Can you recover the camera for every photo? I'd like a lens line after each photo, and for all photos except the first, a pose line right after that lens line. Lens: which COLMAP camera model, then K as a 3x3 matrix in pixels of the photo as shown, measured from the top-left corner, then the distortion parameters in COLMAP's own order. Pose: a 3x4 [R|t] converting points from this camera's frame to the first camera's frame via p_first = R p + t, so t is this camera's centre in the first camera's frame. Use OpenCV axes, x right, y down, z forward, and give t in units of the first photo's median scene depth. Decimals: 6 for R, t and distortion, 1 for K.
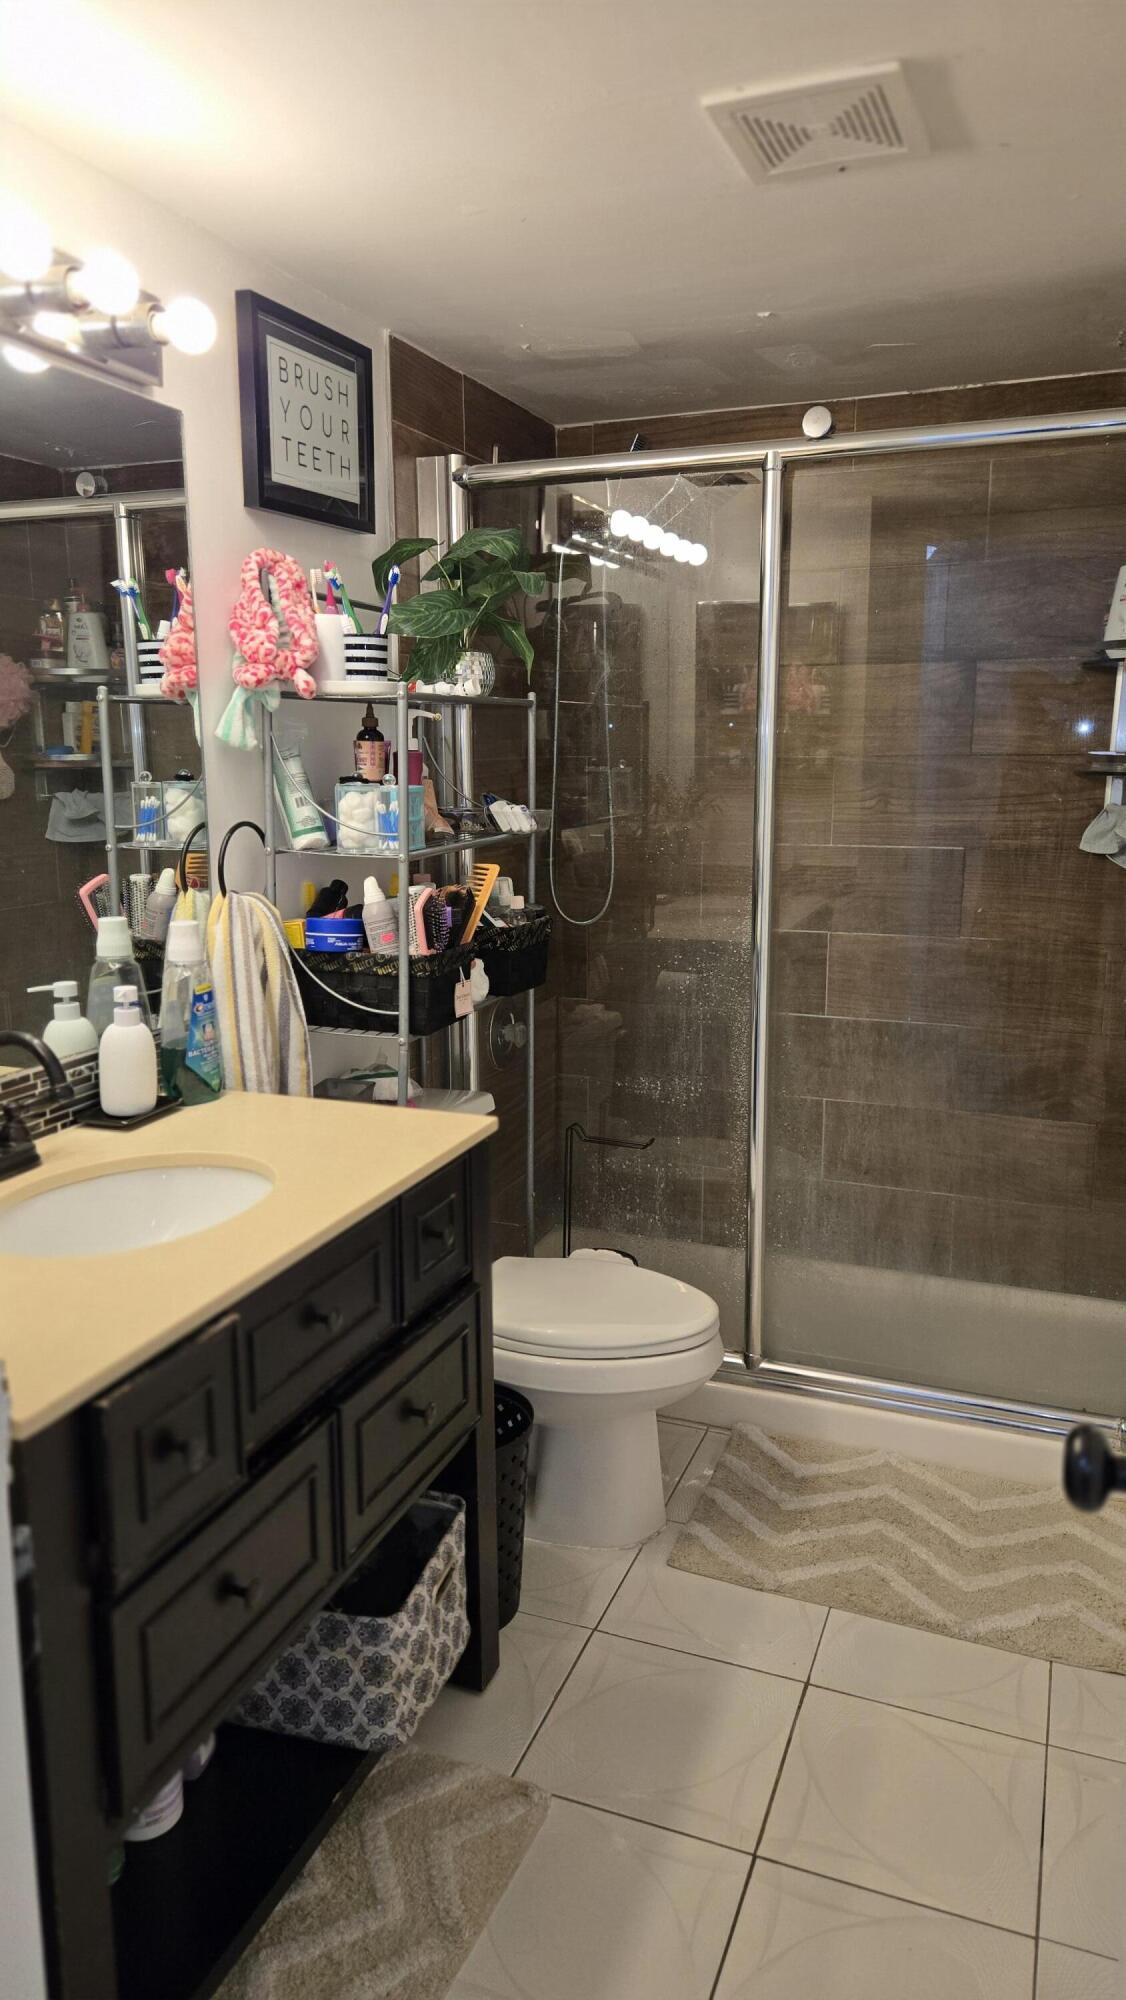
lens RADIAL K [[1330.7, 0, 566.7], [0, 1330.7, 1013.9], [0, 0, 1]] dist [0.097763, -0.141600]
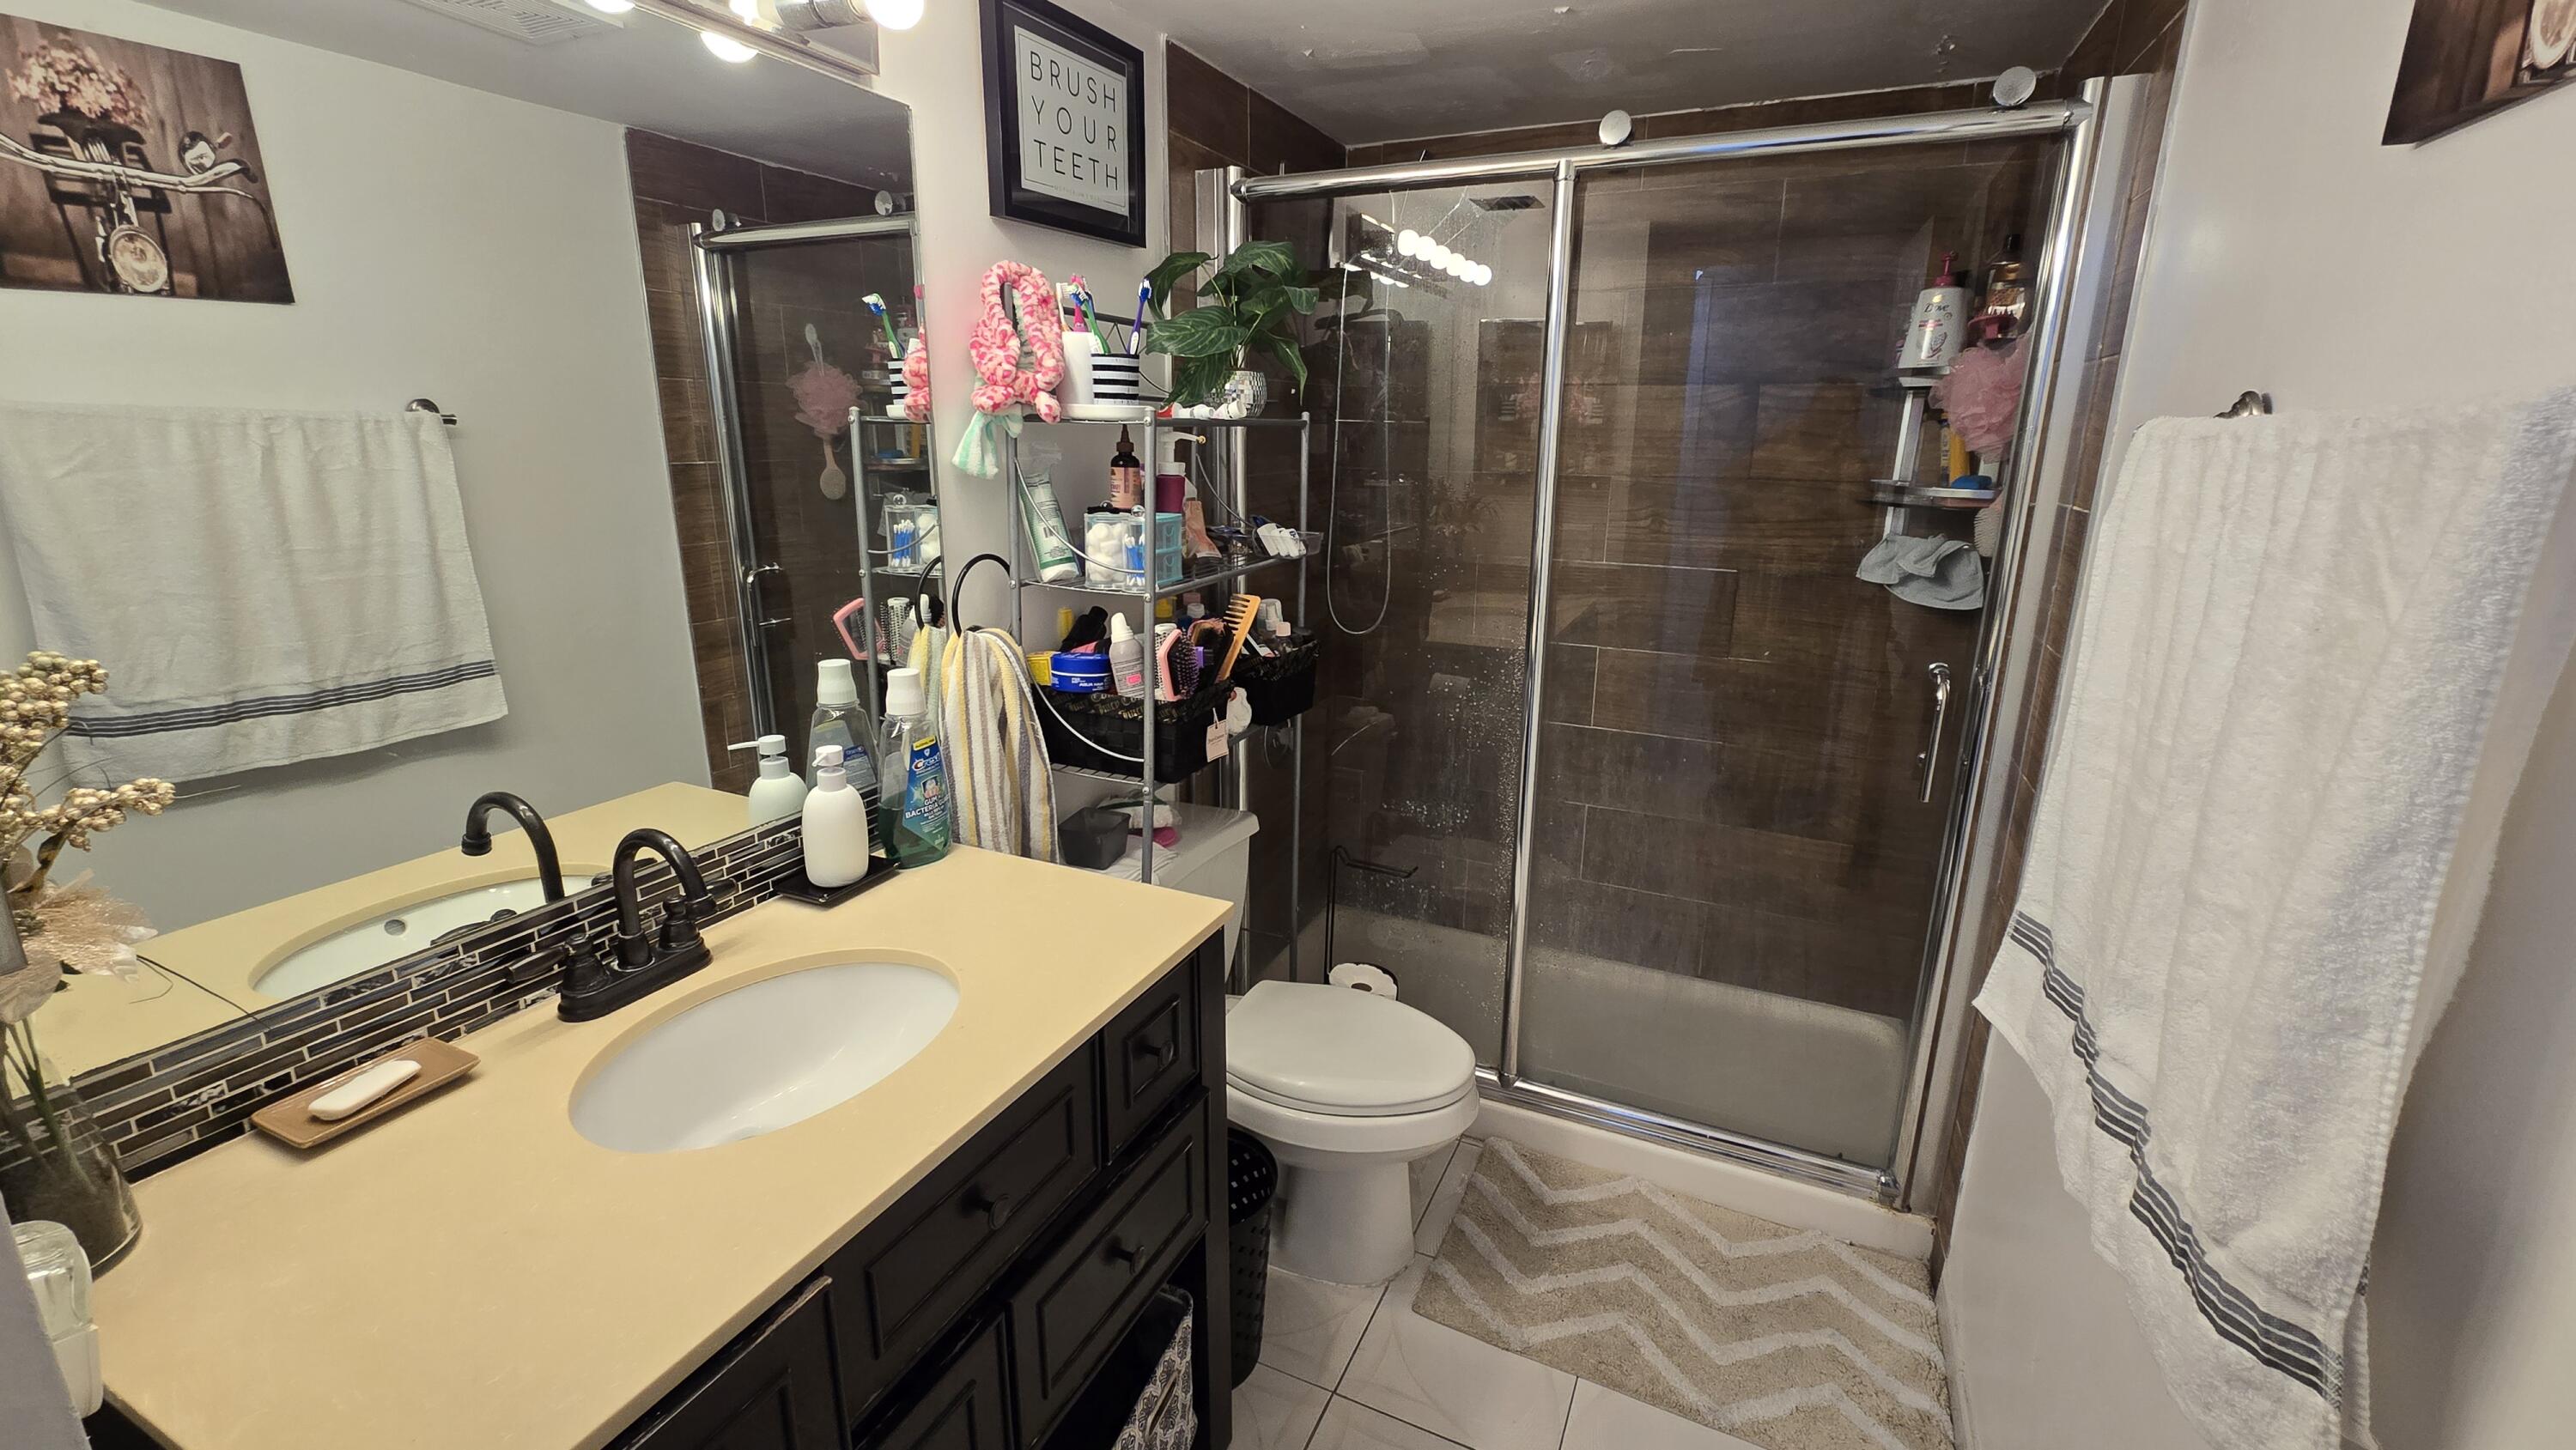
lens RADIAL K [[1057.6, 0, 1301.4], [0, 1057.6, 705.8], [0, 0, 1]] dist [-0.008250, 0.003475]
pose [[0.997763, 0.030410, -0.059538, 0.025511], [-0.027068, 0.998054, 0.056168, -0.076853], [0.061130, -0.054431, 0.996645, 0.242849]]
